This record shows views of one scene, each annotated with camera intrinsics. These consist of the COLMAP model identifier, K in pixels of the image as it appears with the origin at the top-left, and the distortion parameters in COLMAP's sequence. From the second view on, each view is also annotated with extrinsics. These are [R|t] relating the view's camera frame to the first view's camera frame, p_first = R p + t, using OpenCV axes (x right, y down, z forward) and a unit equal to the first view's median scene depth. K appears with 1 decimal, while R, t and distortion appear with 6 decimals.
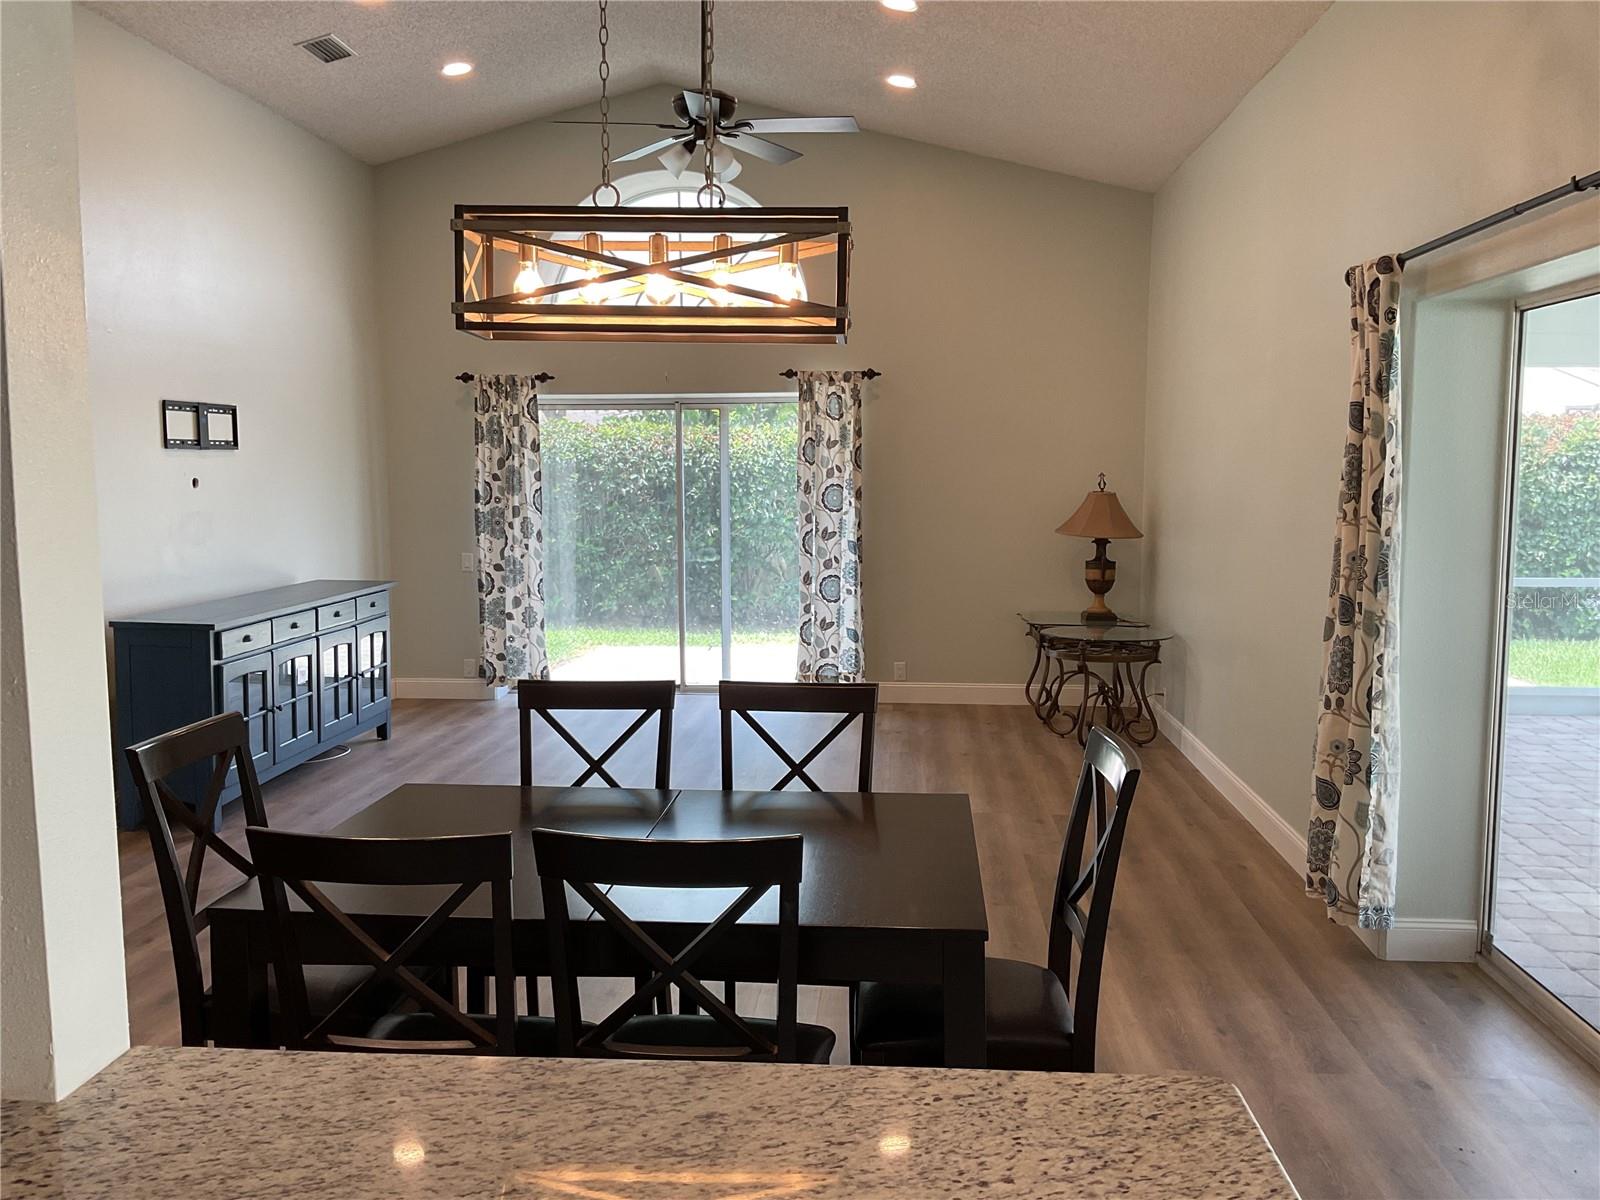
lens RADIAL K [[1314.3, 0, 801.6], [0, 1314.3, 596.5], [0, 0, 1]] dist [0.092786, -0.184857]
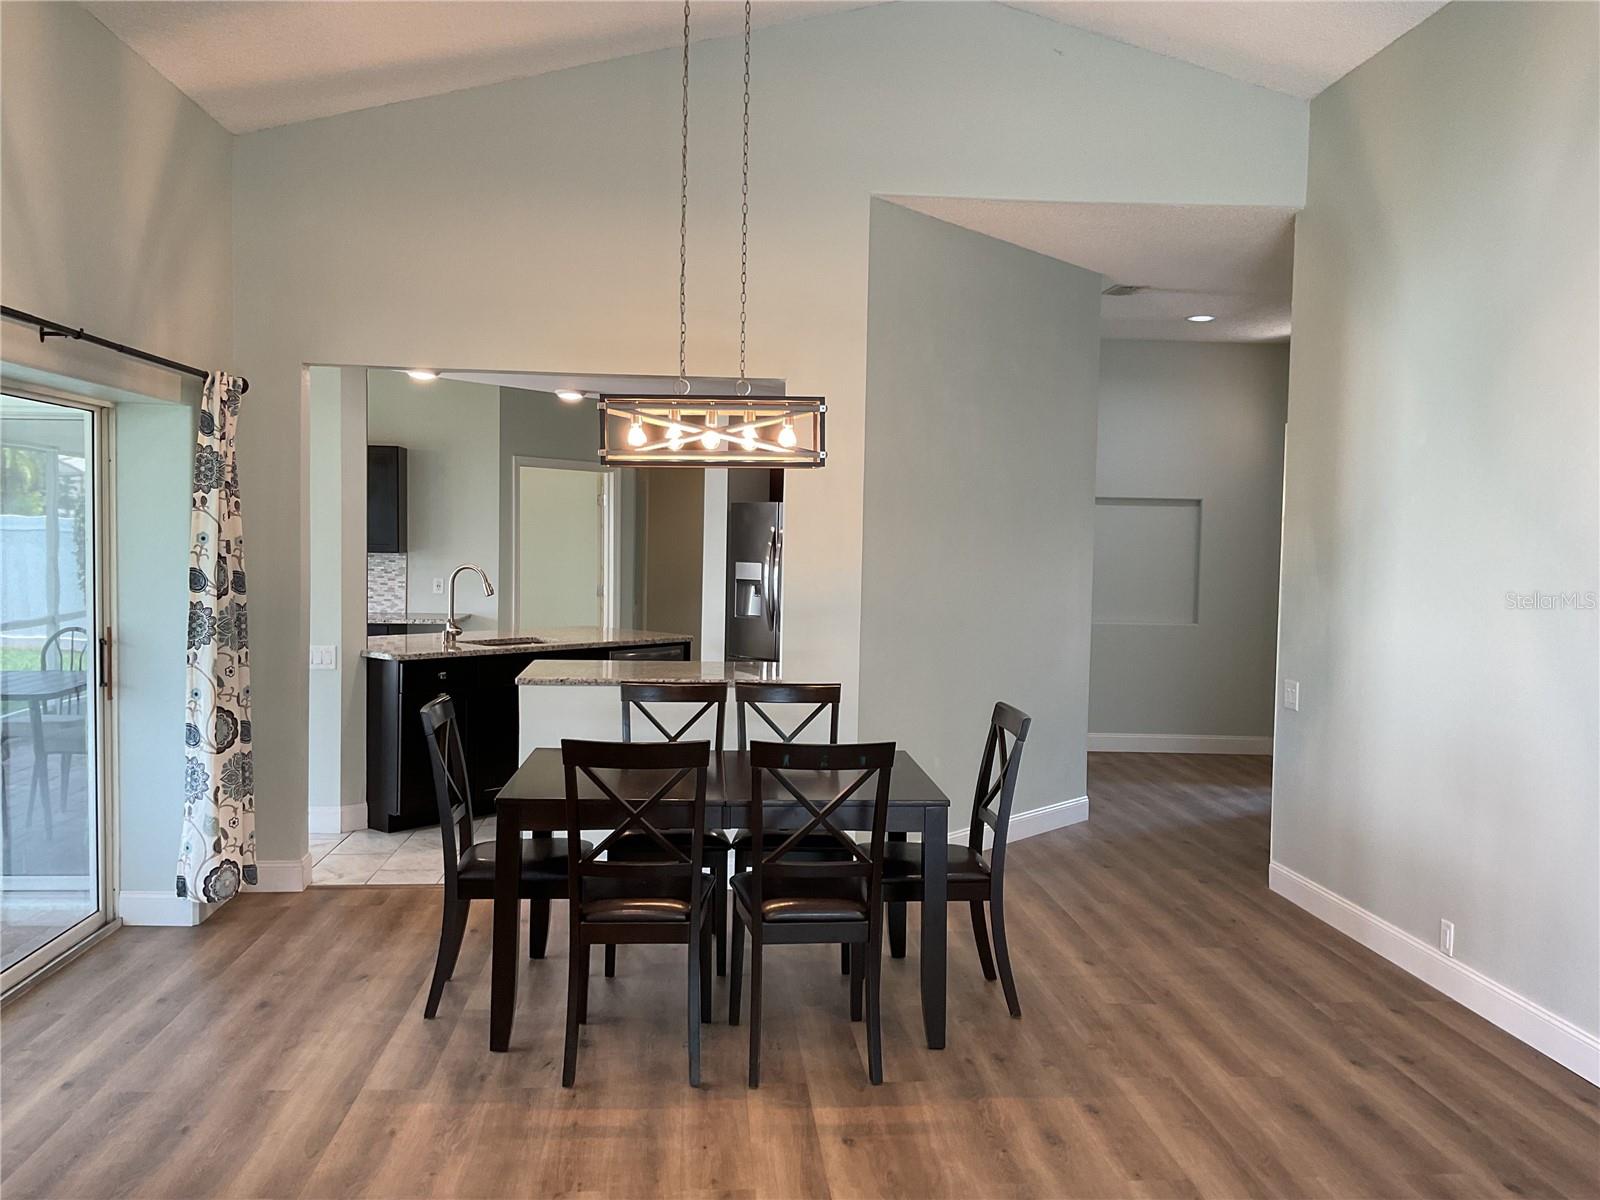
lens RADIAL K [[1314.3, 0, 803.6], [0, 1314.3, 599.6], [0, 0, 1]] dist [0.092786, -0.184857]
pose [[-0.987209, -0.013335, -0.158874, 0.032578], [-0.036259, 0.989162, 0.142280, -0.205215], [0.155255, 0.146221, -0.976993, 1.965118]]
